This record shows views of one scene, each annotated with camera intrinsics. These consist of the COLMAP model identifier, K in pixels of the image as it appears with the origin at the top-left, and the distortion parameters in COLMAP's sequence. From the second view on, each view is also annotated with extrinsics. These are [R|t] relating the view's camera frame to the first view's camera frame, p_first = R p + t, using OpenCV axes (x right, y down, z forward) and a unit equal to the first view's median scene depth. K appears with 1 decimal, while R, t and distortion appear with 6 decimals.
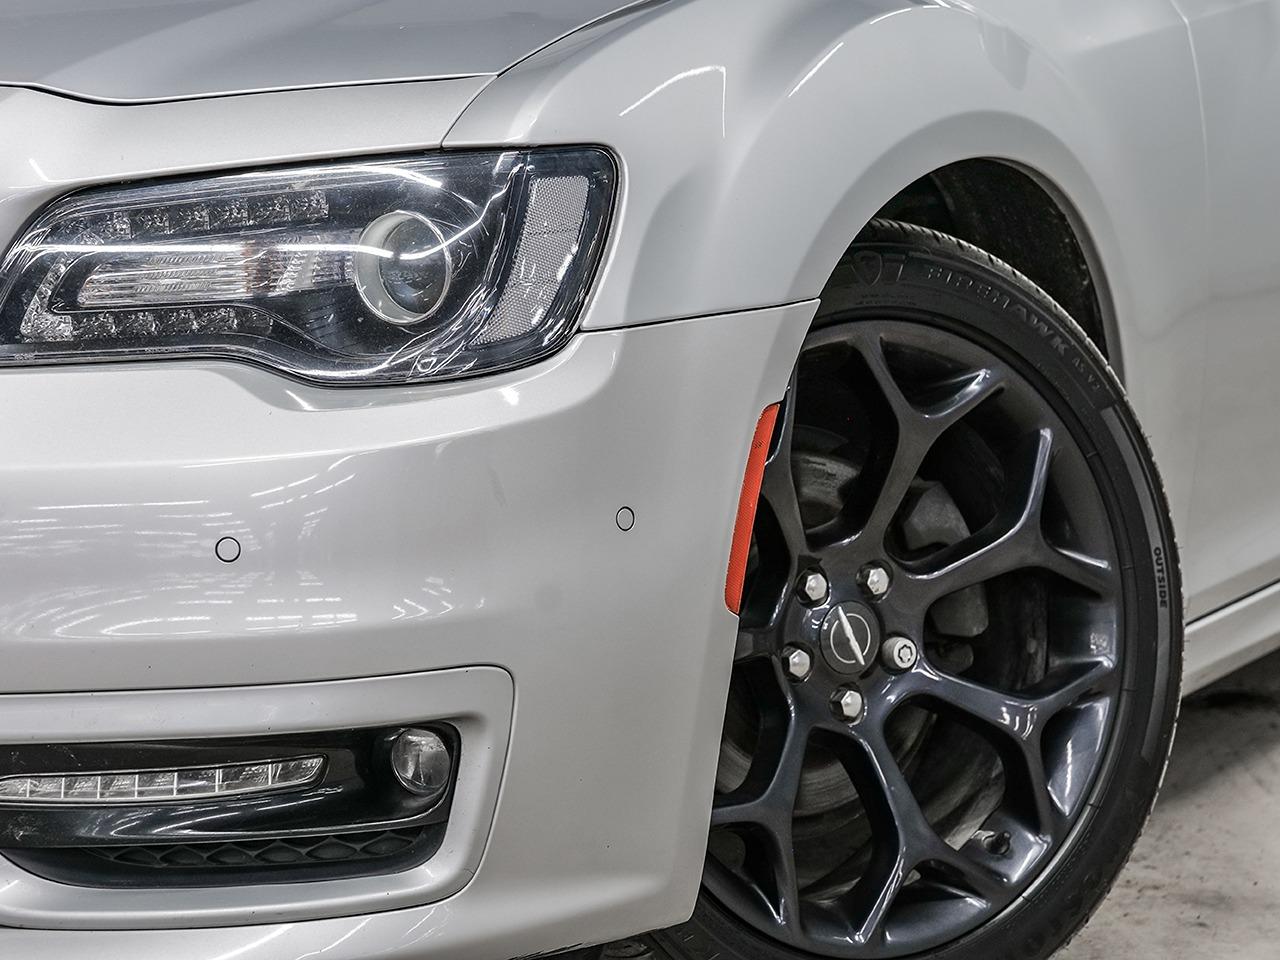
lens RADIAL K [[3927.0, 0, 639.7], [0, 3927.0, 479.2], [0, 0, 1]] dist [-0.411915, 0.000000]
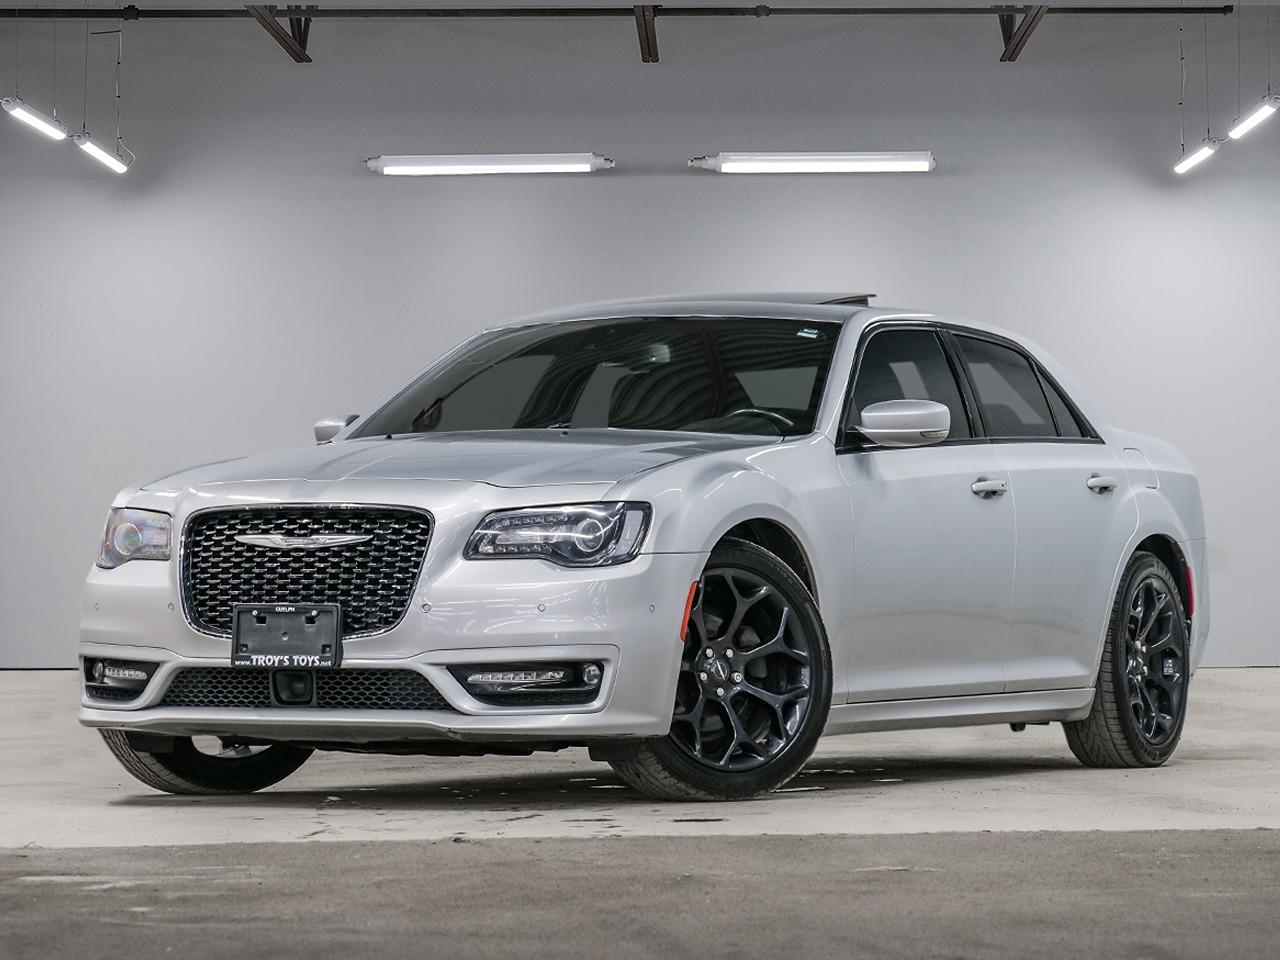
lens RADIAL K [[4136.9, 0, 640.1], [0, 4136.9, 478.3], [0, 0, 1]] dist [-0.002903, 0.000000]
pose [[0.999716, 0.022463, 0.007936, -0.039715], [-0.020918, 0.987079, -0.158865, 0.413988], [-0.011403, 0.158654, 0.987268, -2.275513]]
